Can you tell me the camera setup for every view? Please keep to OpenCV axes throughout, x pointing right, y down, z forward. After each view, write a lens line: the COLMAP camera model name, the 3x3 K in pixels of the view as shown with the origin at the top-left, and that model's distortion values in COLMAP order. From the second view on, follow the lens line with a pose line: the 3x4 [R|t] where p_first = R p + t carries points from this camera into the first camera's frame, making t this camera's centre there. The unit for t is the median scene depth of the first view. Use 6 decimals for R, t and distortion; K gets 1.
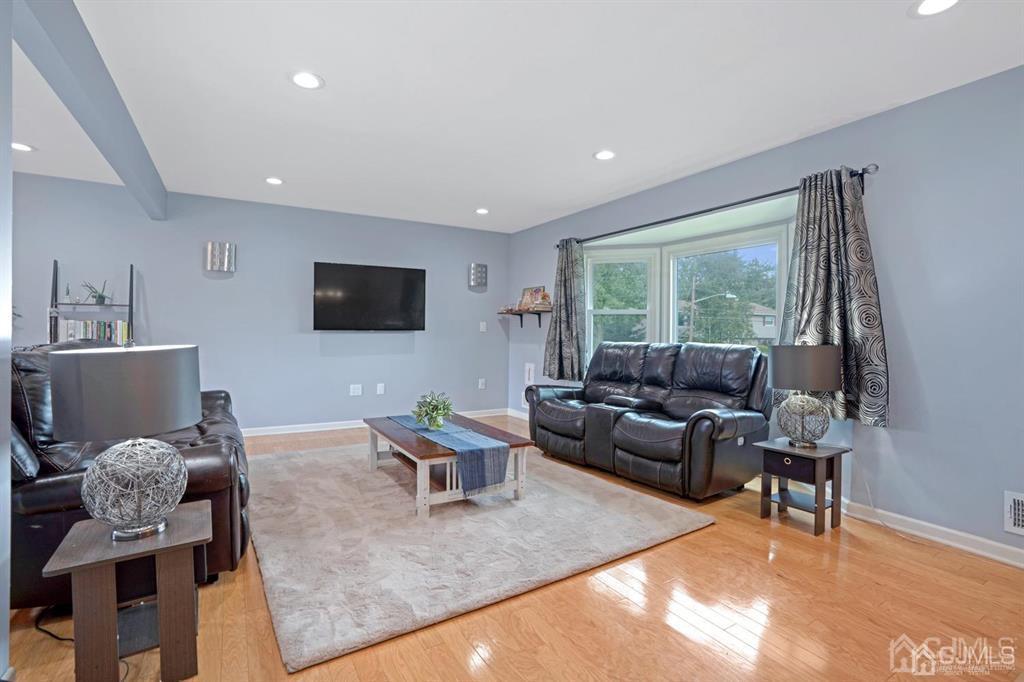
lens RADIAL K [[480.7, 0, 523.2], [0, 480.7, 337.1], [0, 0, 1]] dist [-0.026683, 0.009446]
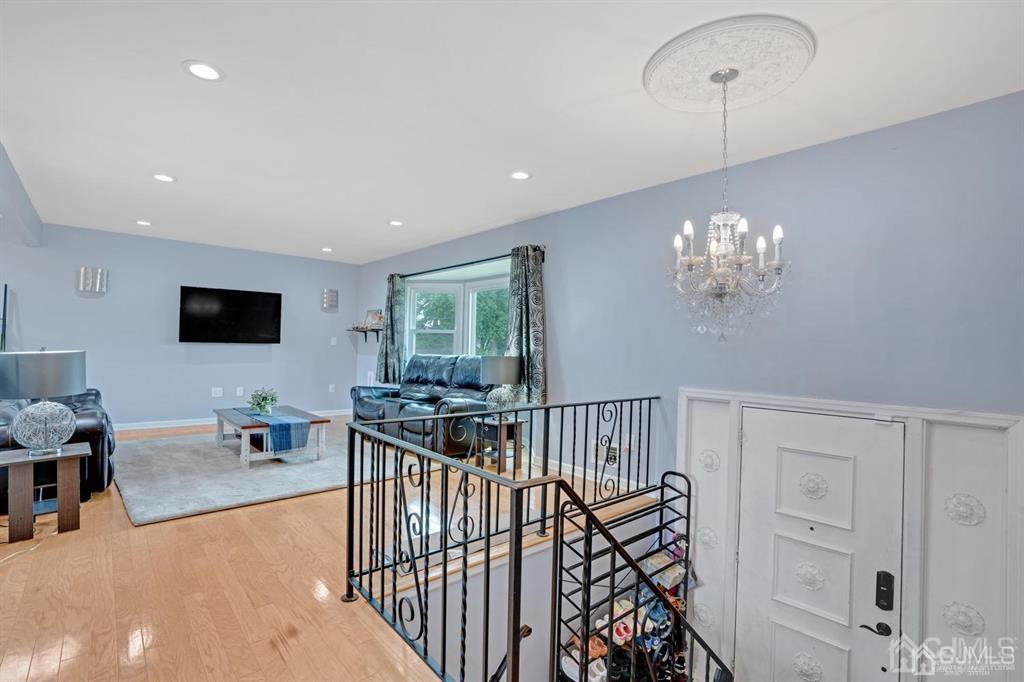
lens RADIAL K [[480.7, 0, 510.4], [0, 480.7, 347.1], [0, 0, 1]] dist [-0.026683, 0.009446]
pose [[0.986341, 0.011273, 0.164327, 0.277291], [-0.009577, 0.999892, -0.011109, 0.004231], [-0.164435, 0.009384, 0.986343, -0.465799]]
